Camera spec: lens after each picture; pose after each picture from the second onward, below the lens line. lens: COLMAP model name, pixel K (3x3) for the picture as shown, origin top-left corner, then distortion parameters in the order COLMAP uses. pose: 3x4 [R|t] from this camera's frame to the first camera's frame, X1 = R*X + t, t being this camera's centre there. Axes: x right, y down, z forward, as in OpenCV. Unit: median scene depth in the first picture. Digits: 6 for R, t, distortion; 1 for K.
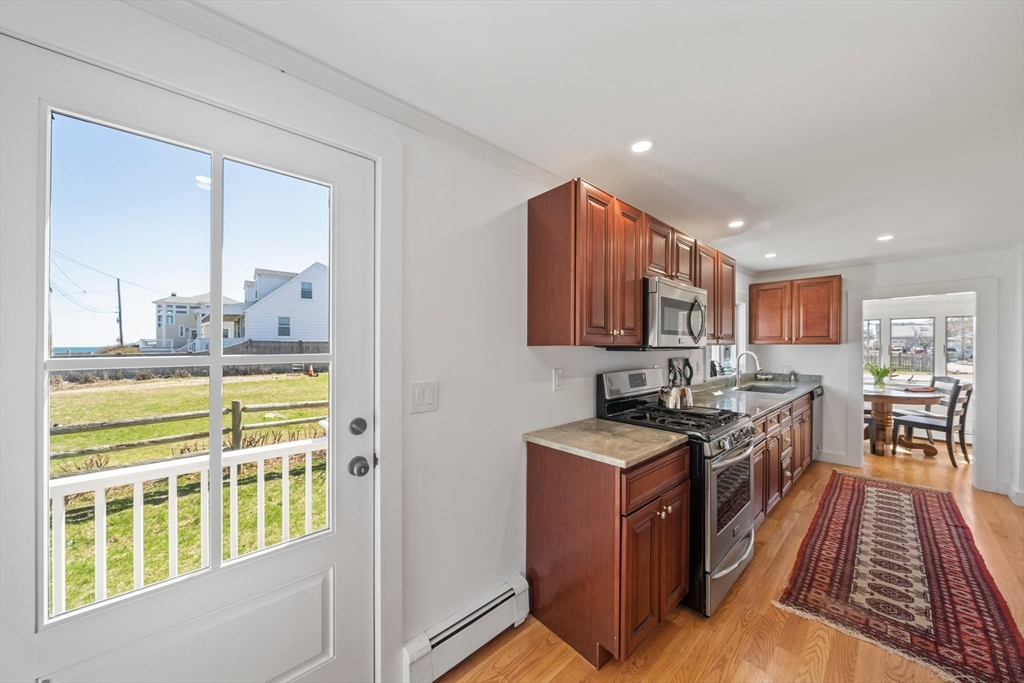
lens RADIAL K [[356.5, 0, 506.9], [0, 356.5, 345.5], [0, 0, 1]] dist [0.001705, 0.001307]
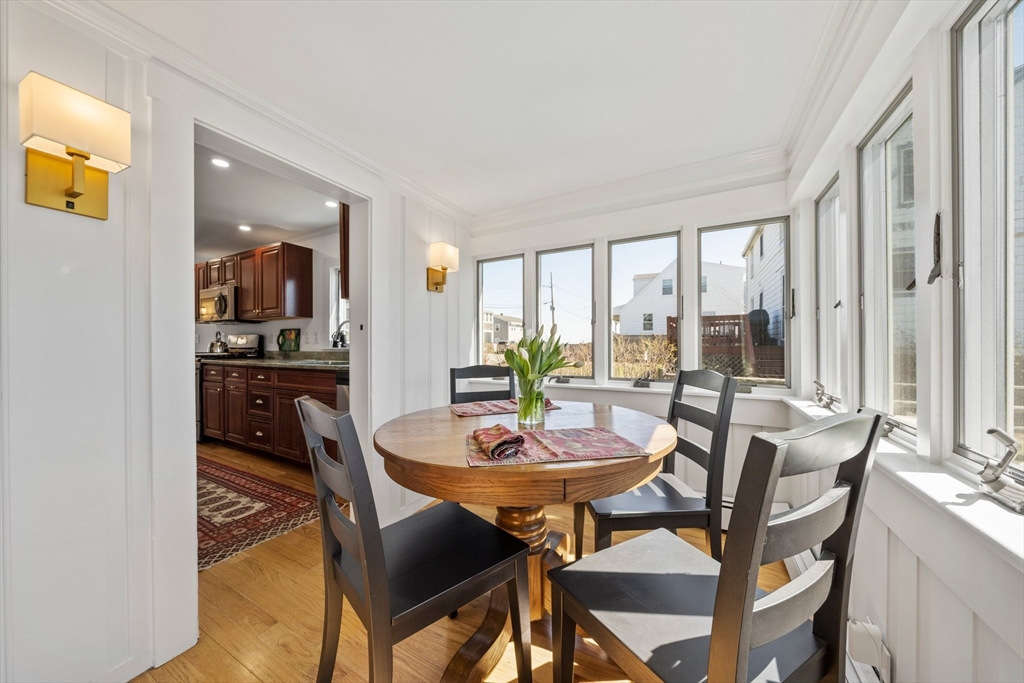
lens RADIAL K [[356.5, 0, 506.1], [0, 356.5, 343.5], [0, 0, 1]] dist [0.001705, 0.001307]
pose [[0.314748, 0.006047, -0.949156, 2.364249], [-0.002675, 0.999981, 0.005484, 0.073356], [0.949171, 0.000813, 0.314758, 1.572254]]
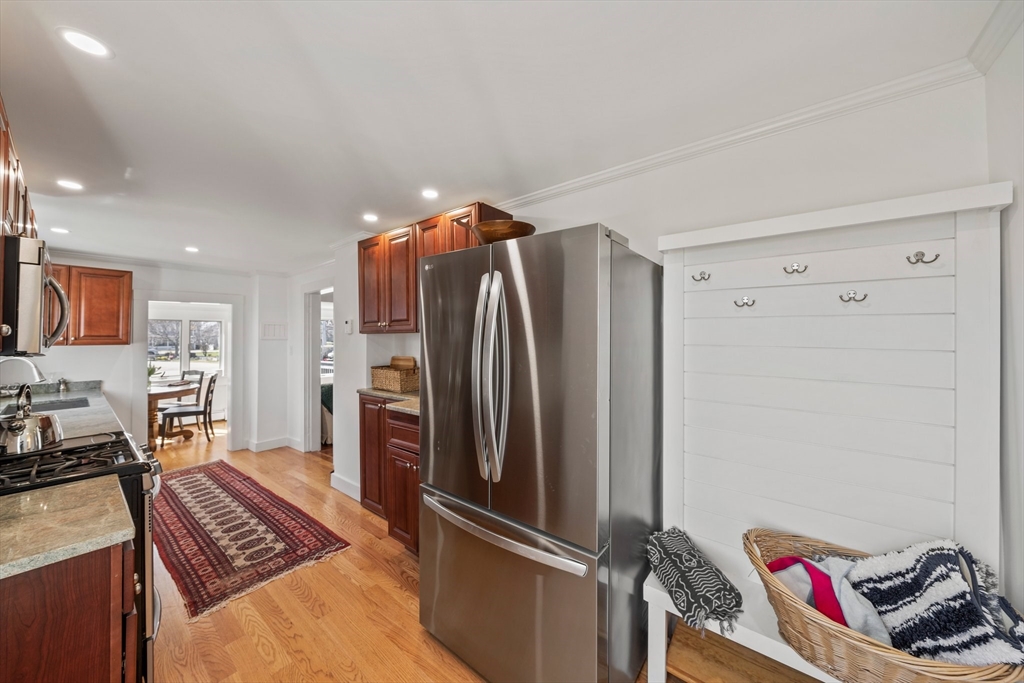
lens RADIAL K [[356.5, 0, 509.3], [0, 356.5, 332.6], [0, 0, 1]] dist [0.001705, 0.001307]
pose [[-0.143519, 0.022490, 0.989392, -0.221219], [0.010009, 0.999724, -0.021273, -0.007789], [-0.989597, 0.006849, -0.143705, 0.205666]]
